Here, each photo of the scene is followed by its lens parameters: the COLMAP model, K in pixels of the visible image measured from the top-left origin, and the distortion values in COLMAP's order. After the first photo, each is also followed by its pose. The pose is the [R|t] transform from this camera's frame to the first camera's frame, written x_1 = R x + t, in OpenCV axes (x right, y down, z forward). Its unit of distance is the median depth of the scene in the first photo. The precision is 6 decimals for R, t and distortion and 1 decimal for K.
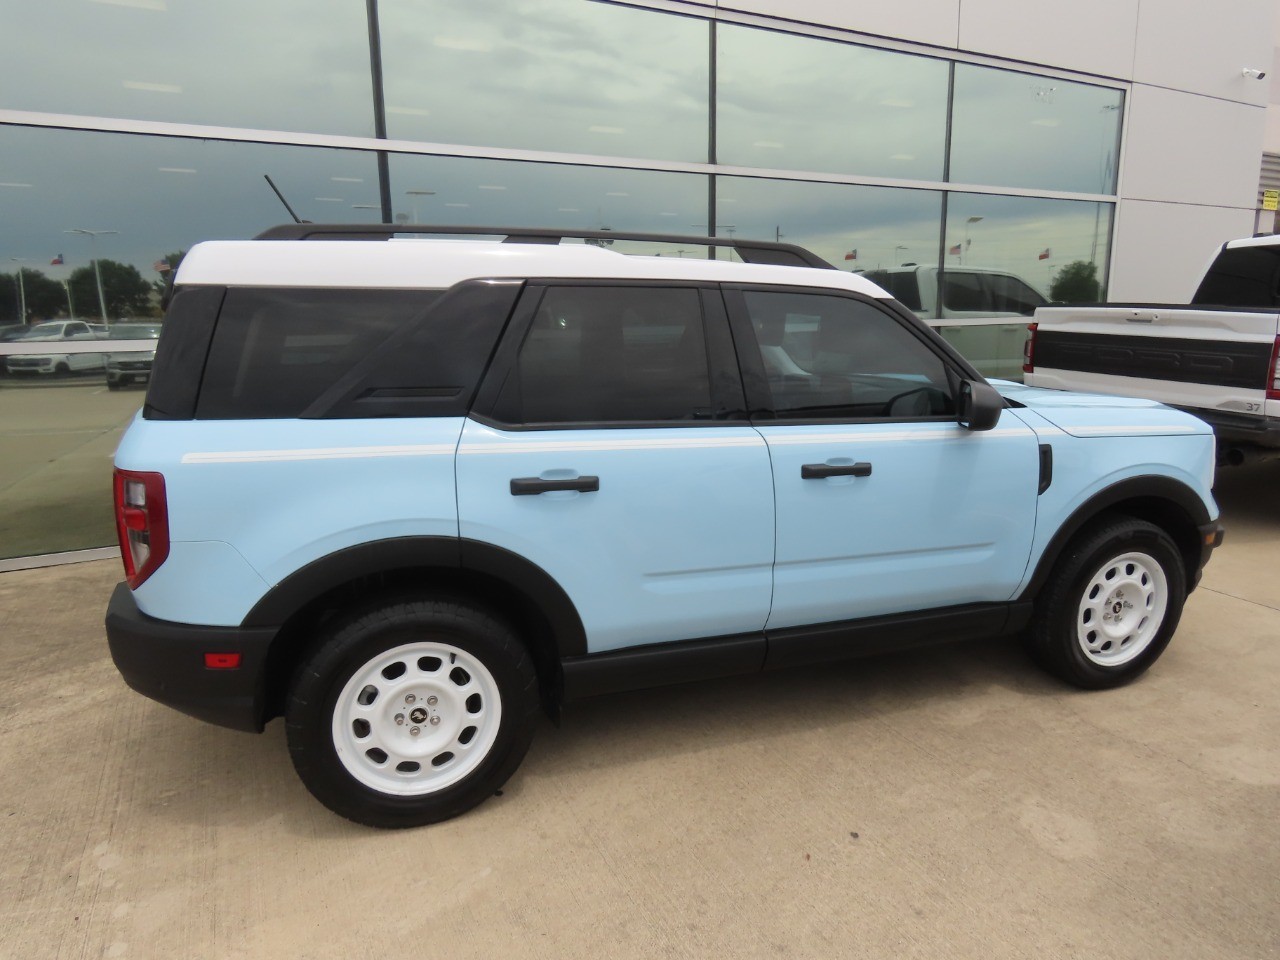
lens RADIAL K [[813.6, 0, 642.4], [0, 813.6, 478.4], [0, 0, 1]] dist [-0.002821, -0.003031]
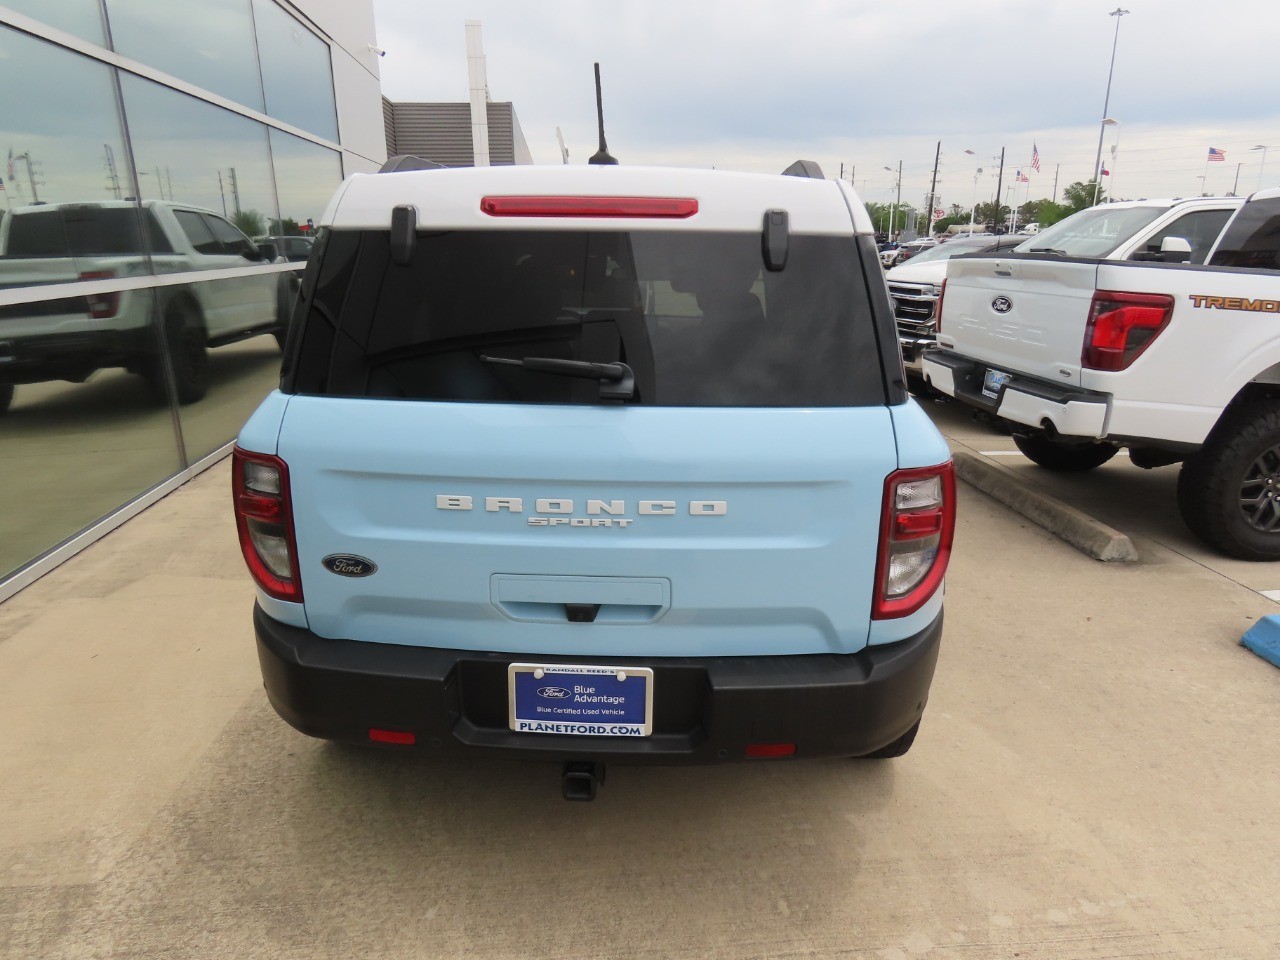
lens RADIAL K [[819.4, 0, 644.4], [0, 819.4, 482.7], [0, 0, 1]] dist [-0.003541, -0.002701]
pose [[0.364594, -0.255169, 0.895522, -1.201207], [0.188953, 0.961986, 0.197179, -0.170850], [-0.911794, 0.097321, 0.398949, 0.758628]]
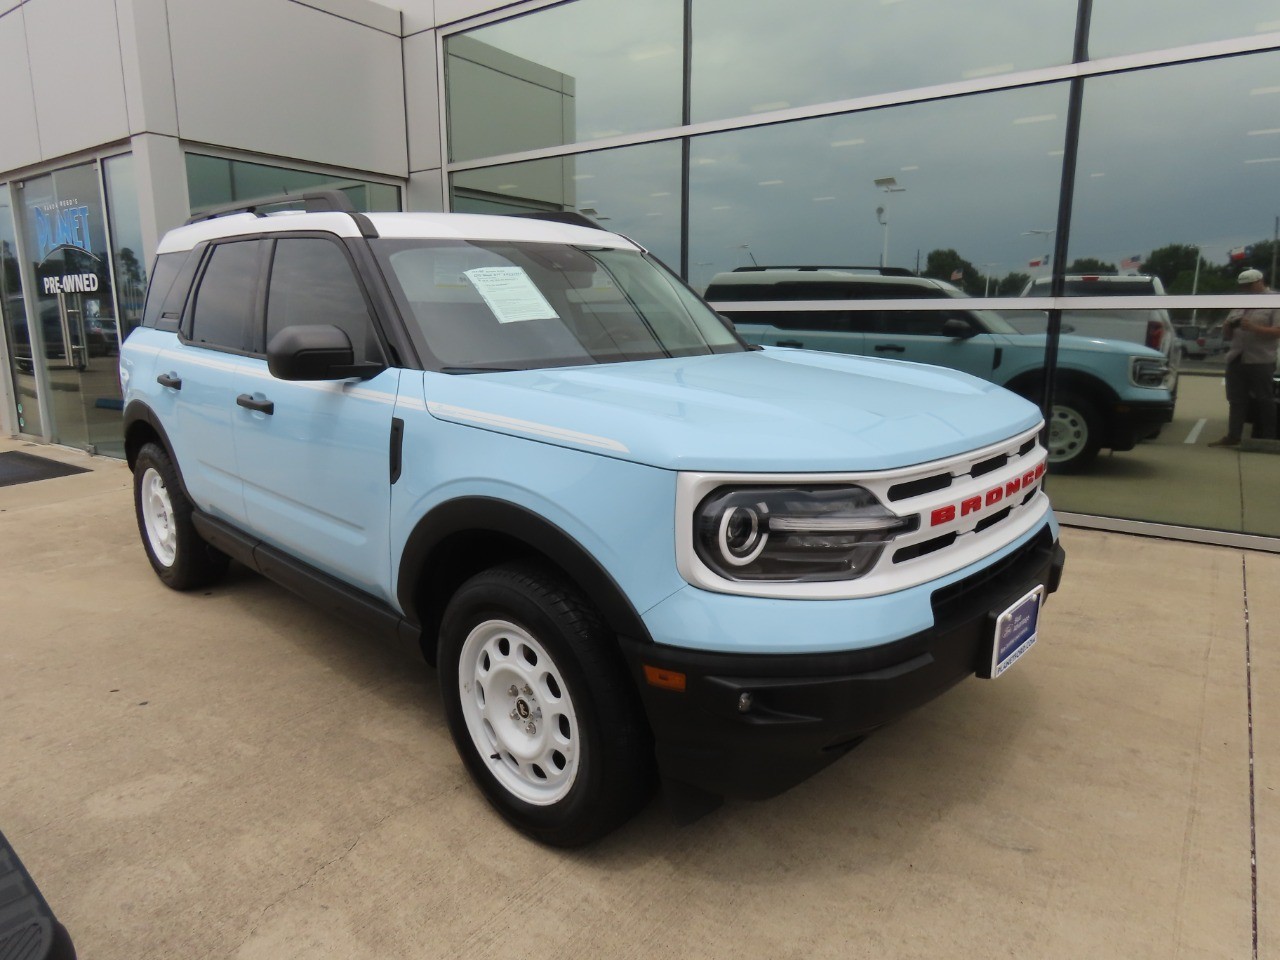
lens RADIAL K [[813.6, 0, 642.4], [0, 813.6, 478.4], [0, 0, 1]] dist [-0.002821, -0.003031]
pose [[0.460920, 0.186983, -0.867520, 1.414769], [-0.182615, 0.976615, 0.113472, -0.127912], [0.868450, 0.106120, 0.484287, 0.938827]]
